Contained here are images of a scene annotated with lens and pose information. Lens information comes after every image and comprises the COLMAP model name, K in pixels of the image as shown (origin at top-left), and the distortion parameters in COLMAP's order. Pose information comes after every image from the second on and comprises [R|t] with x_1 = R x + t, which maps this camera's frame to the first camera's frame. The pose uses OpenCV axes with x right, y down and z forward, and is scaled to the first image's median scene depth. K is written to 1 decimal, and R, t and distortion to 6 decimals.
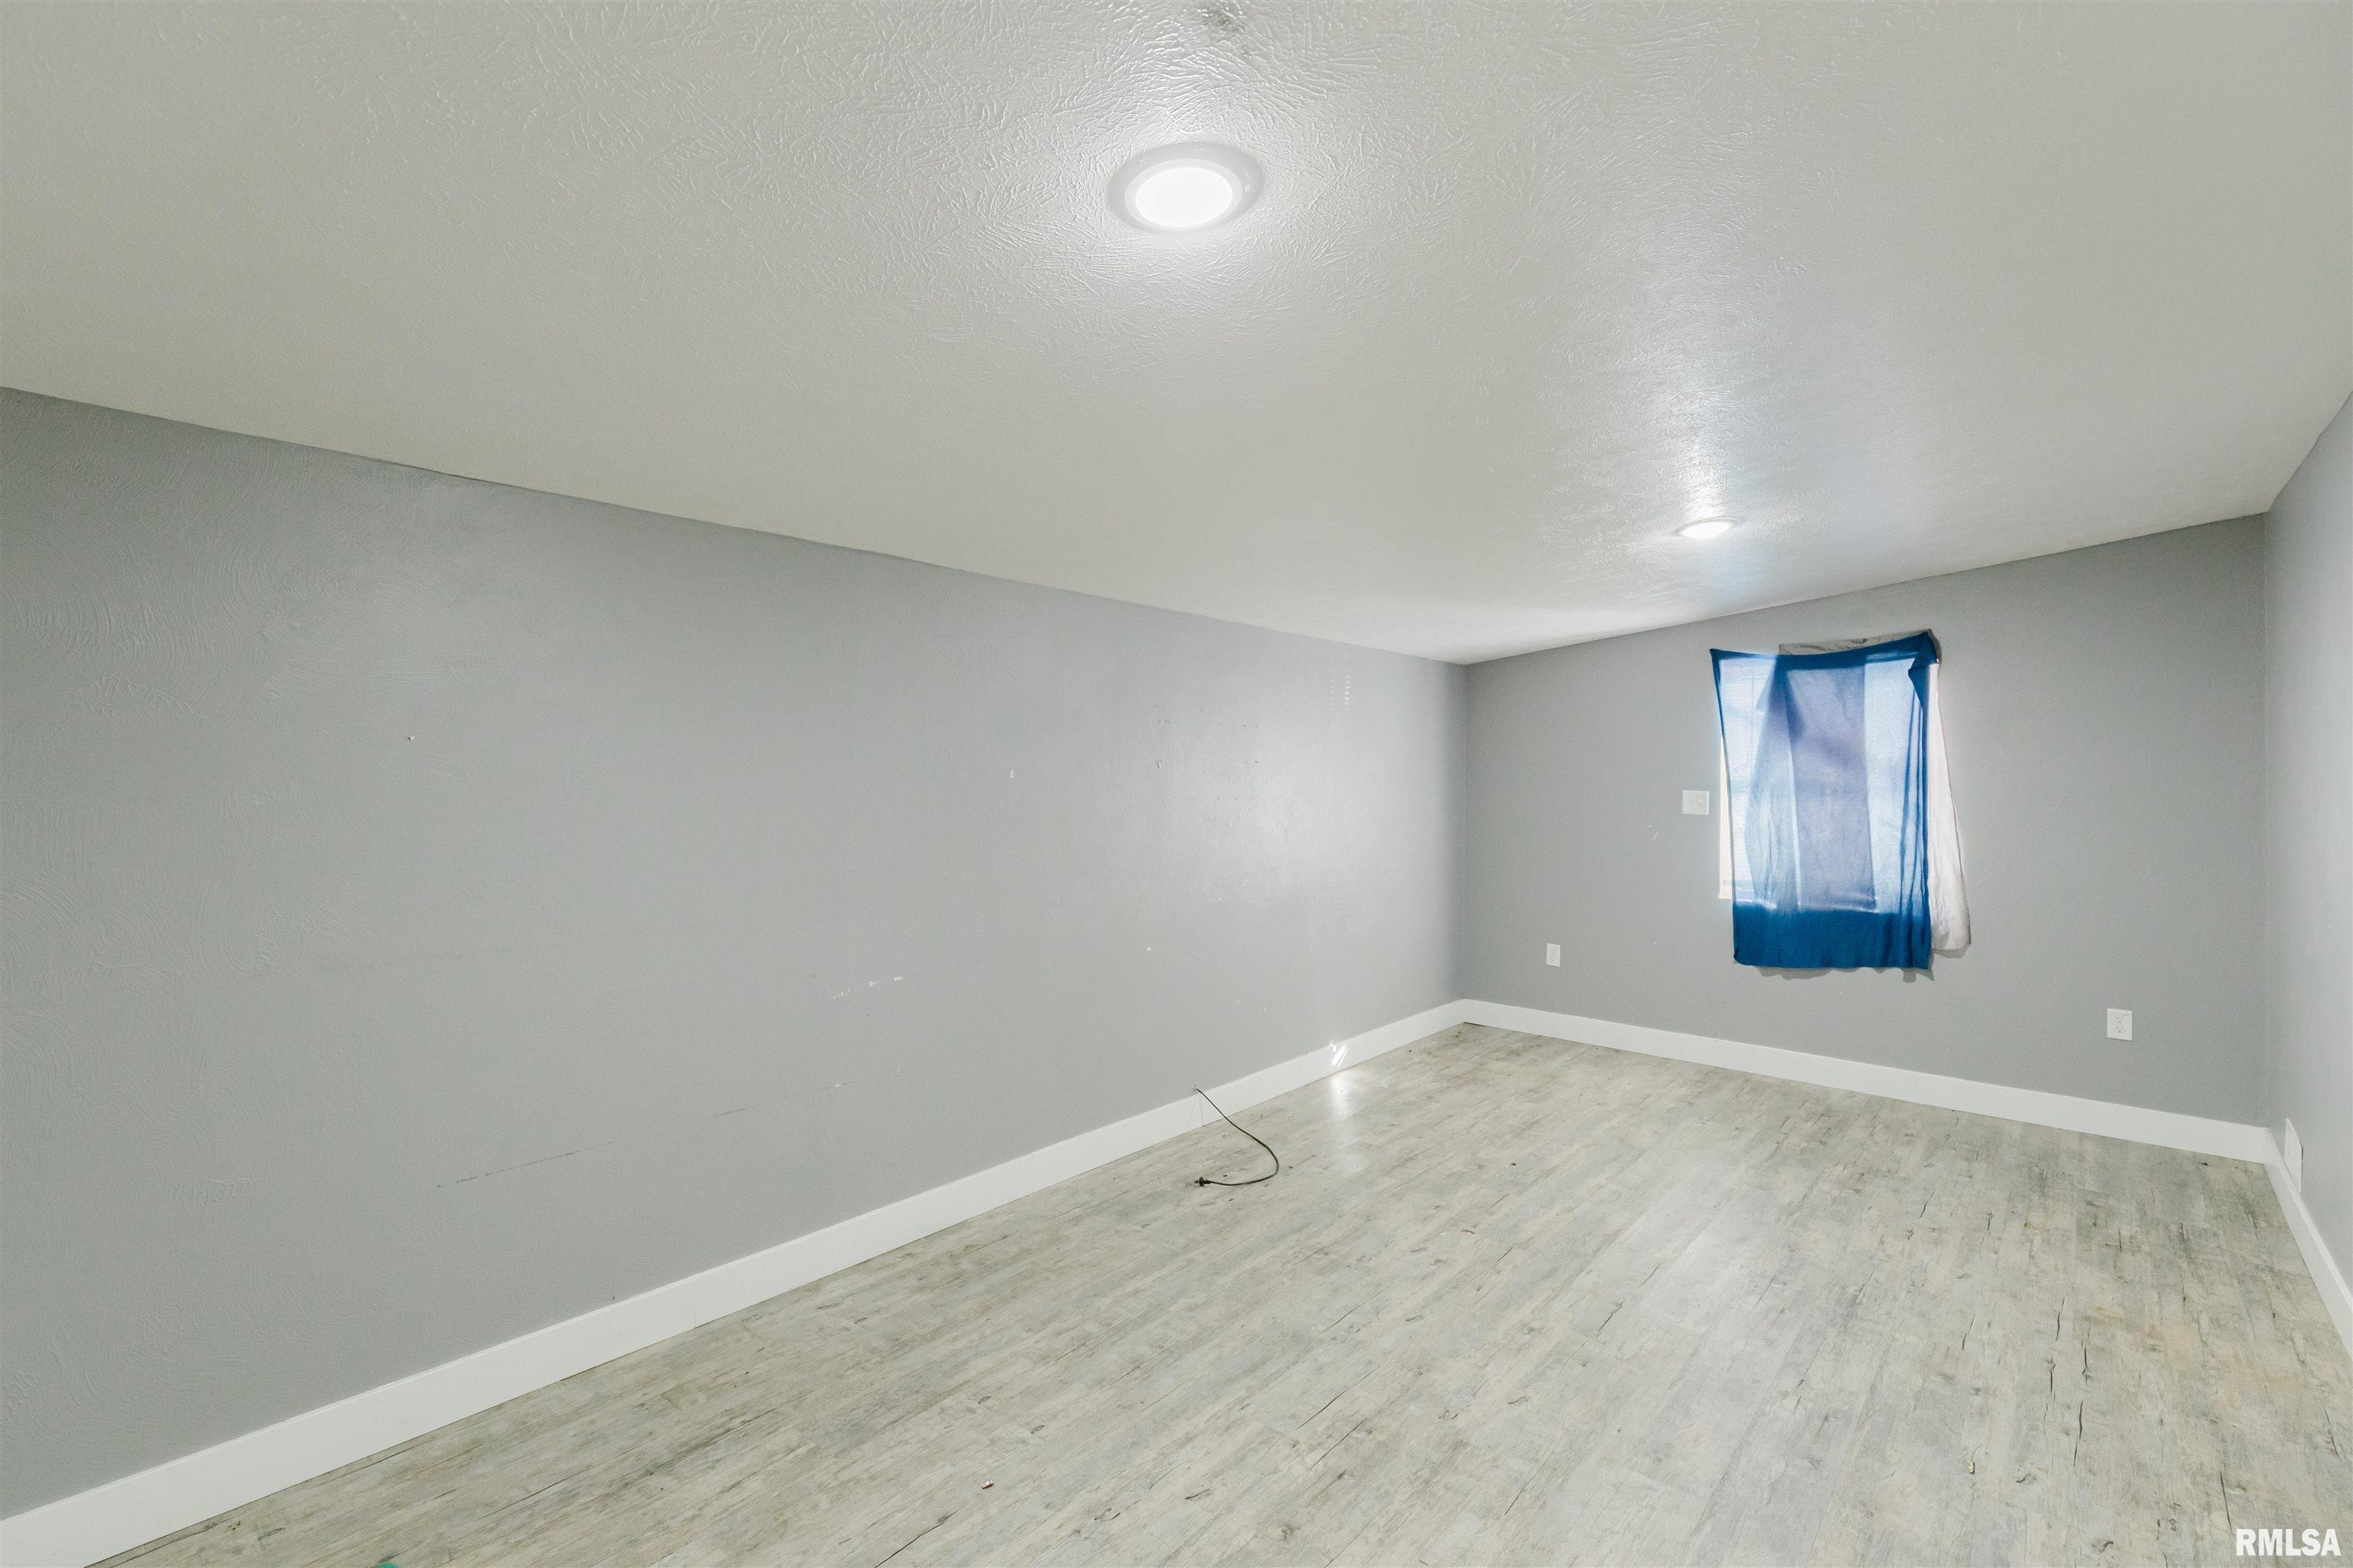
lens RADIAL K [[1068.7, 0, 1177.4], [0, 1068.7, 768.3], [0, 0, 1]] dist [0.002885, 0.000155]
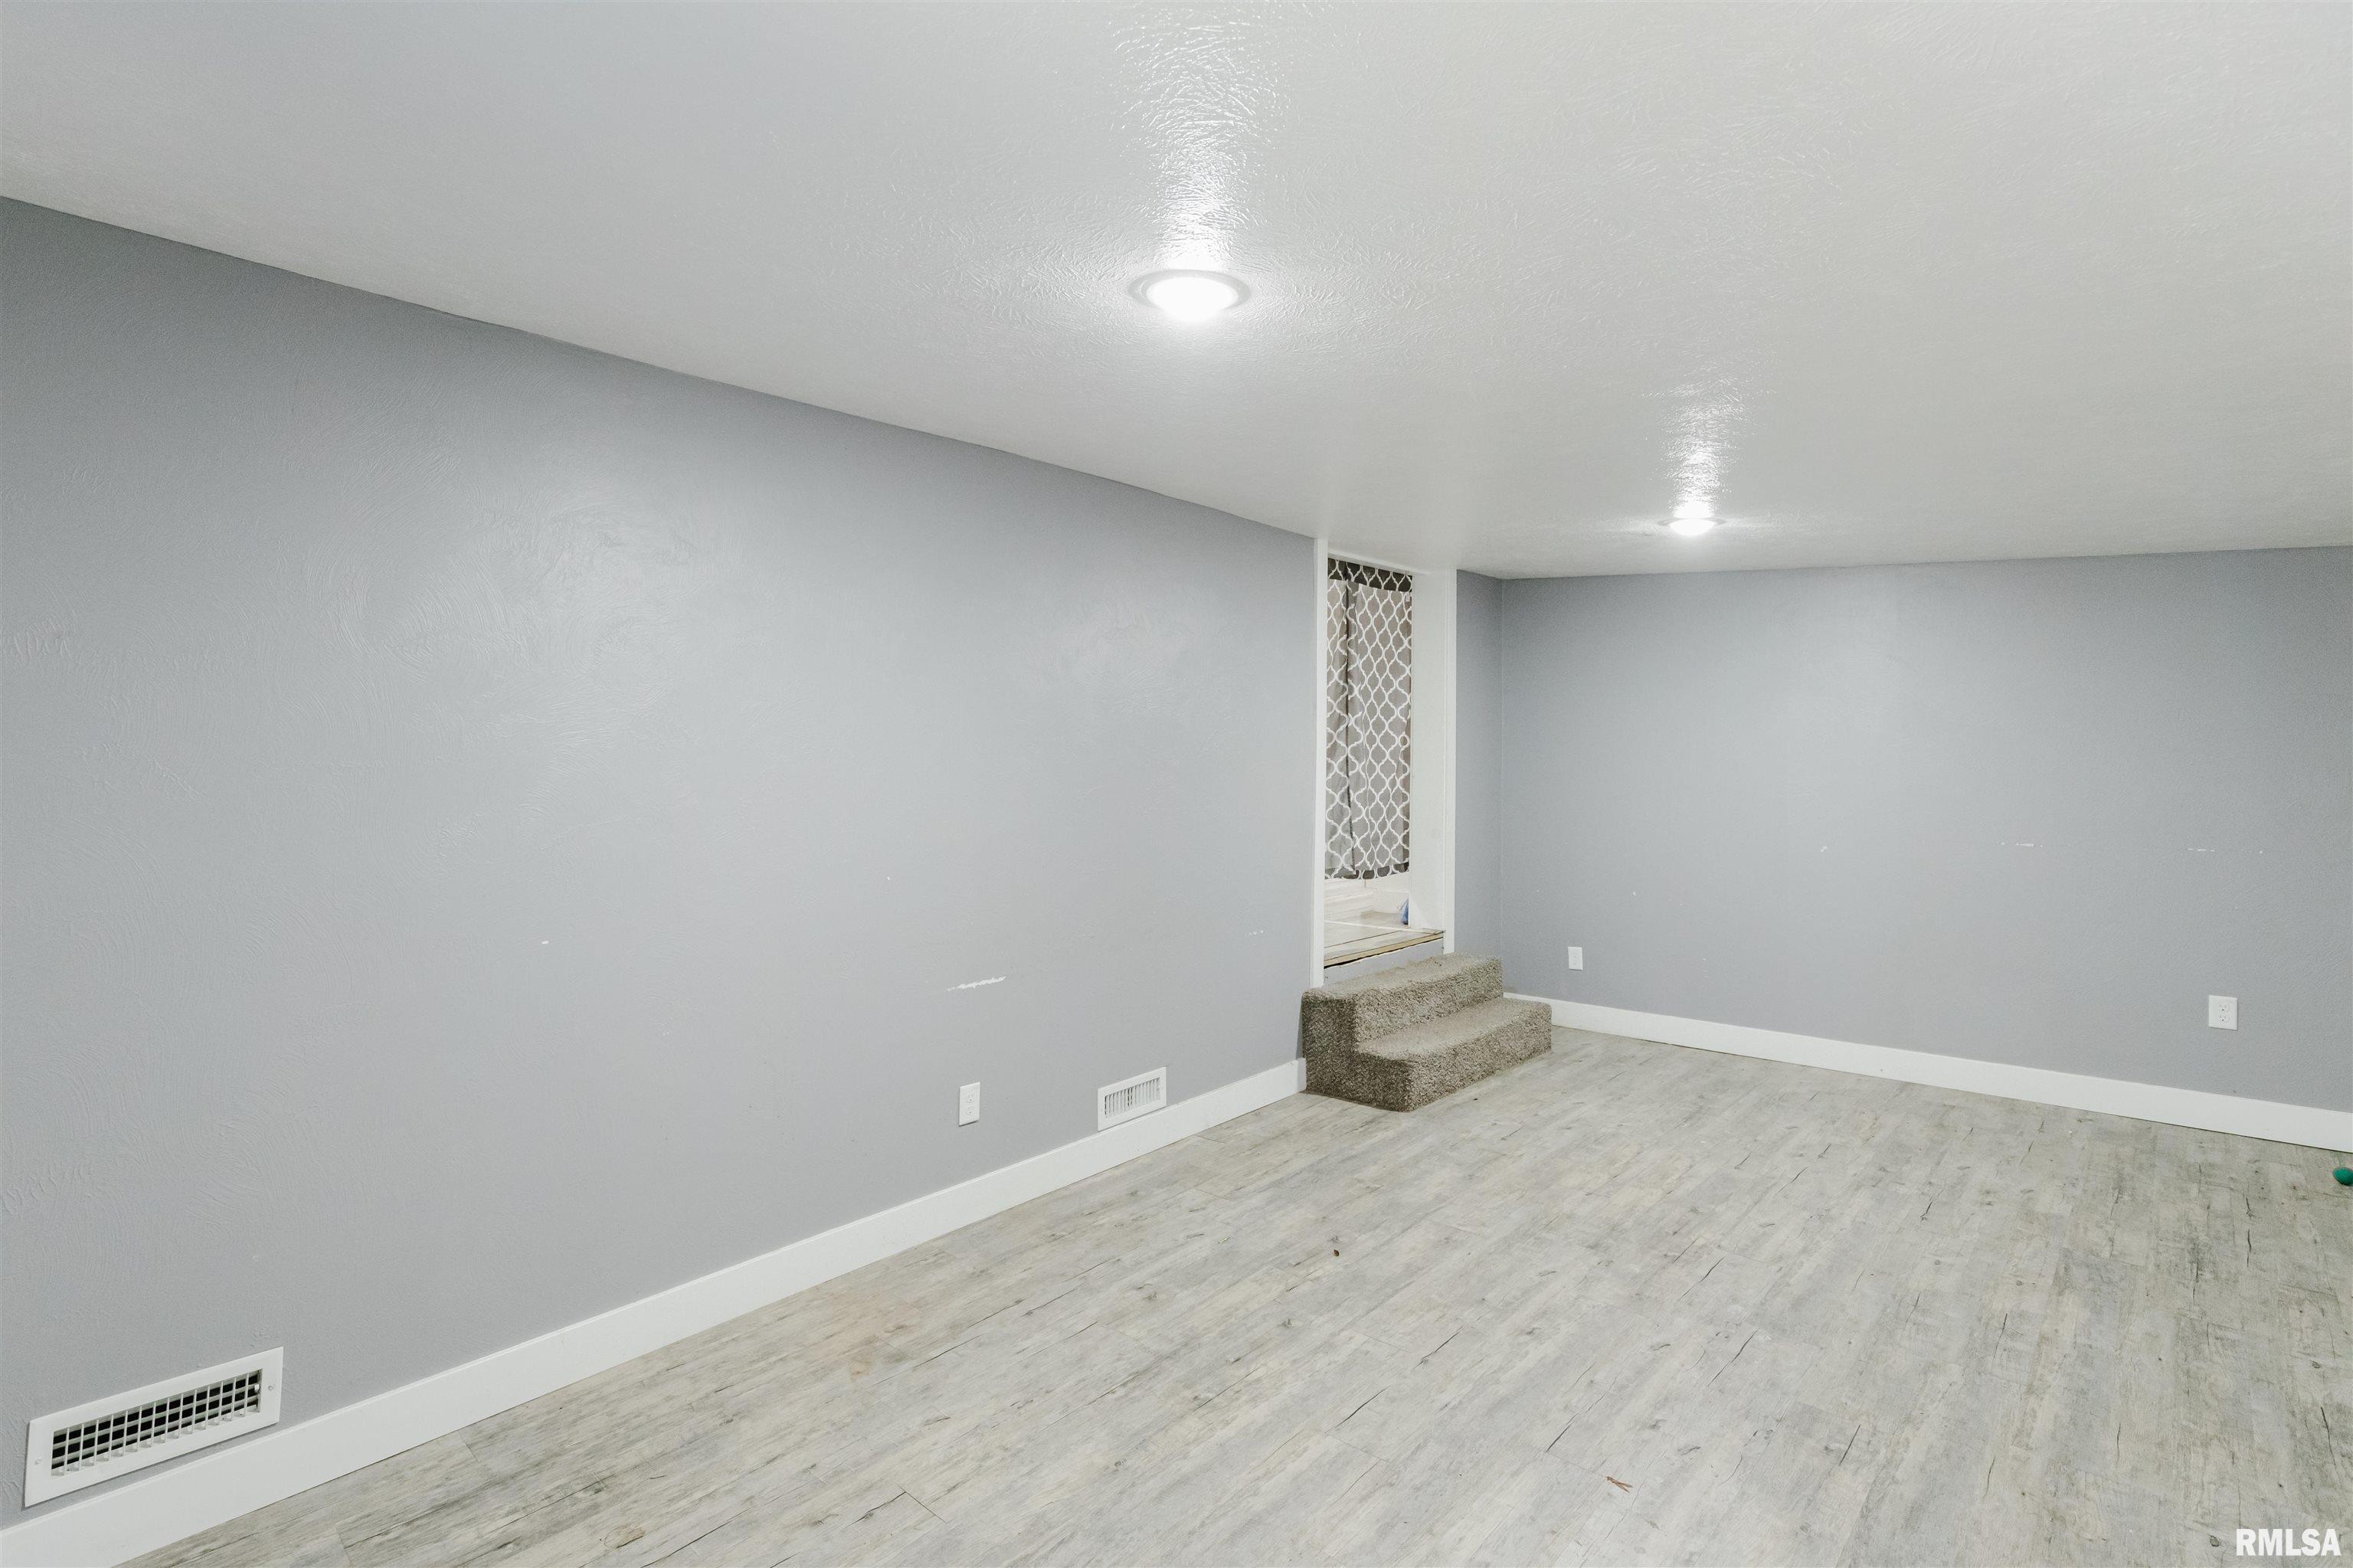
lens RADIAL K [[1068.7, 0, 1178.9], [0, 1068.7, 780.9], [0, 0, 1]] dist [0.002885, 0.000155]
pose [[-0.998869, 0.012025, 0.045996, 0.343157], [0.012660, 0.999828, 0.013542, 0.012202], [-0.045825, 0.014109, -0.998850, 1.131745]]
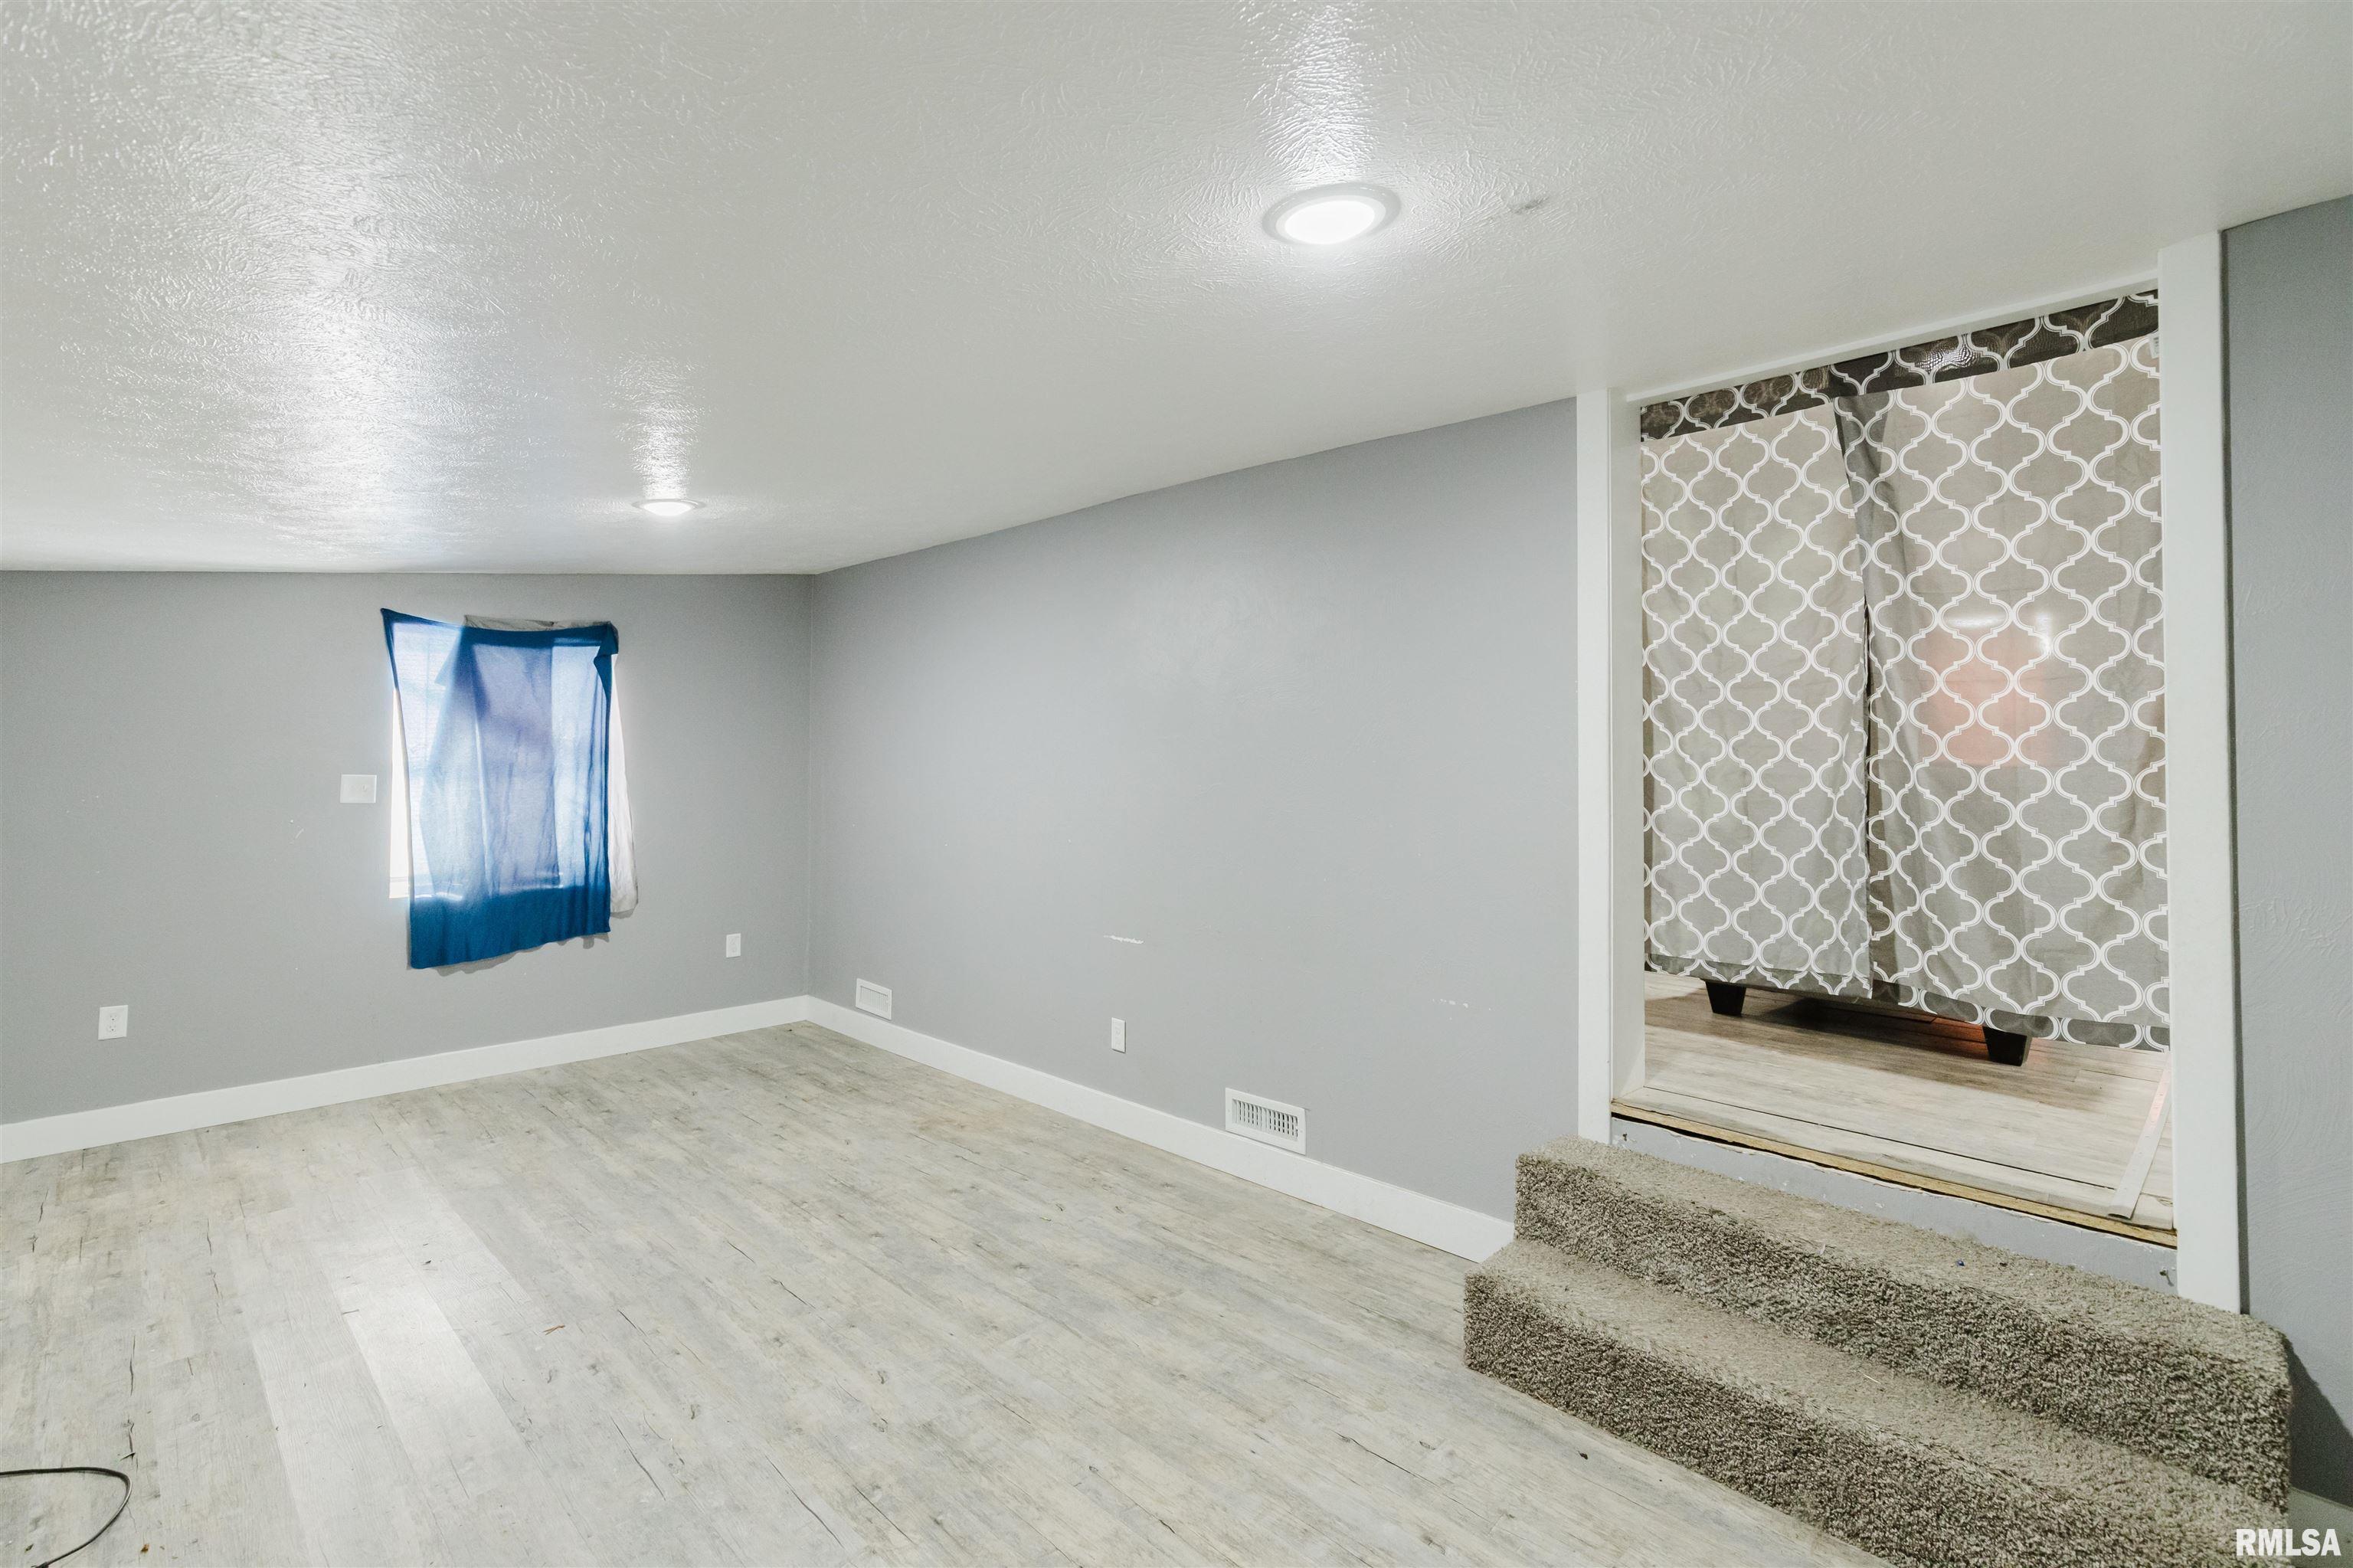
lens RADIAL K [[1068.7, 0, 1165.8], [0, 1068.7, 757.7], [0, 0, 1]] dist [0.002885, 0.000155]
pose [[0.073836, -0.004423, 0.997261, -0.338611], [-0.000644, 0.999990, 0.004483, 0.003889], [-0.997270, -0.000974, 0.073832, 0.340961]]
